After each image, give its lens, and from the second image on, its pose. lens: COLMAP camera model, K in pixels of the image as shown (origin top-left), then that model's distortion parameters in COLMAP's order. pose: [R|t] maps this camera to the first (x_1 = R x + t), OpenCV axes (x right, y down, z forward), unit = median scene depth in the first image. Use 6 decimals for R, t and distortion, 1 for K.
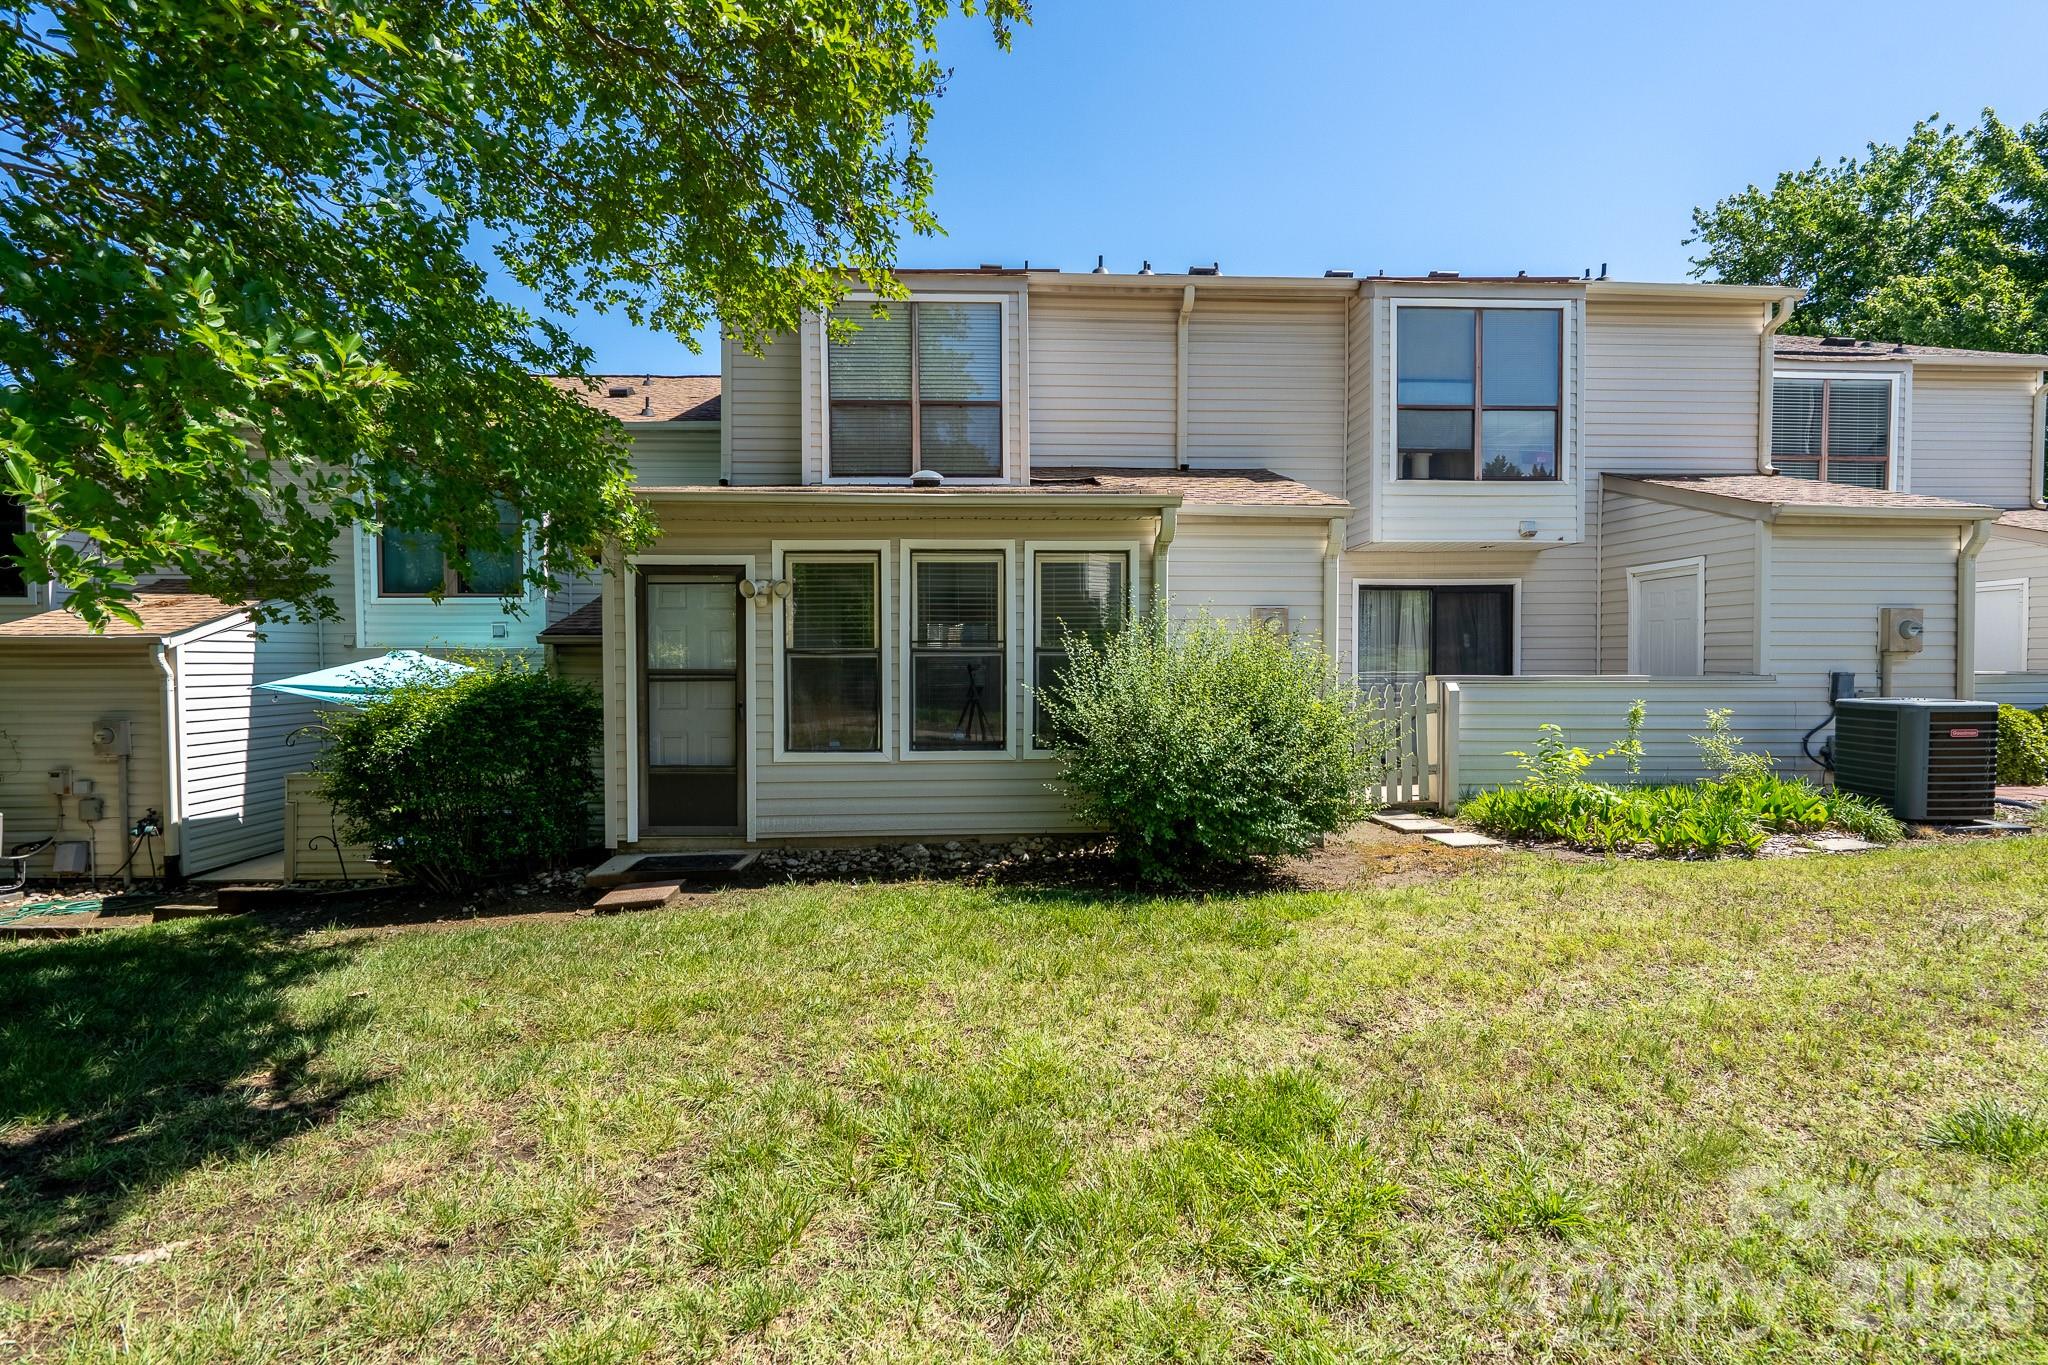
lens RADIAL K [[951.2, 0, 1018.7], [0, 951.2, 679.3], [0, 0, 1]] dist [-0.011679, 0.005828]
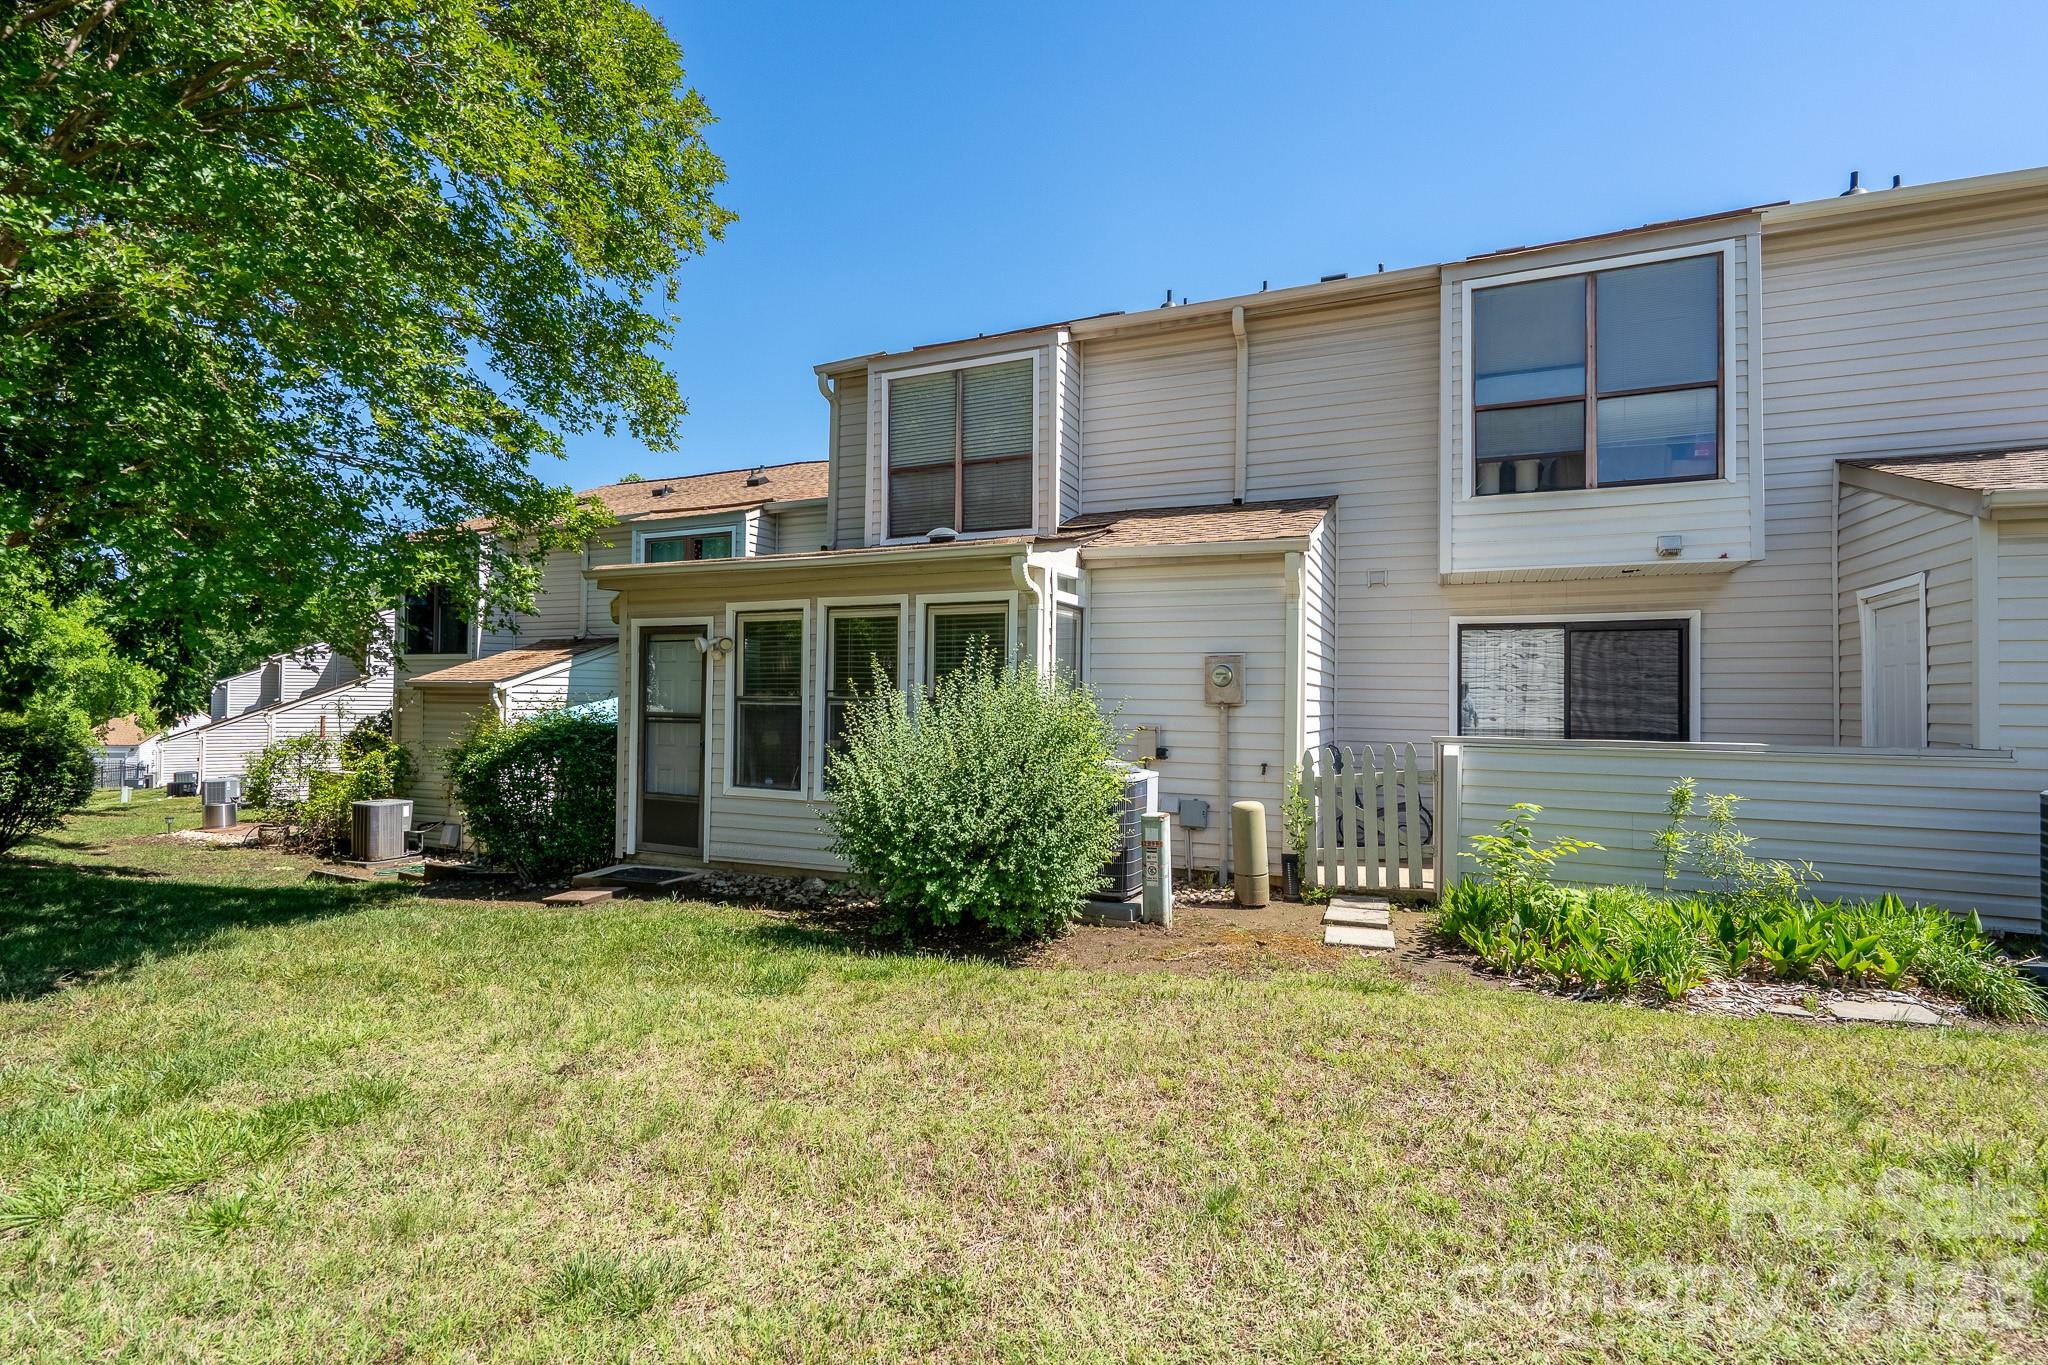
lens RADIAL K [[951.2, 0, 1019.4], [0, 951.2, 681.4], [0, 0, 1]] dist [-0.011679, 0.005828]
pose [[0.892766, 0.002909, -0.450512, 0.435273], [-0.020974, 0.999163, -0.035112, -0.012947], [0.450033, 0.040796, 0.892080, 0.096935]]
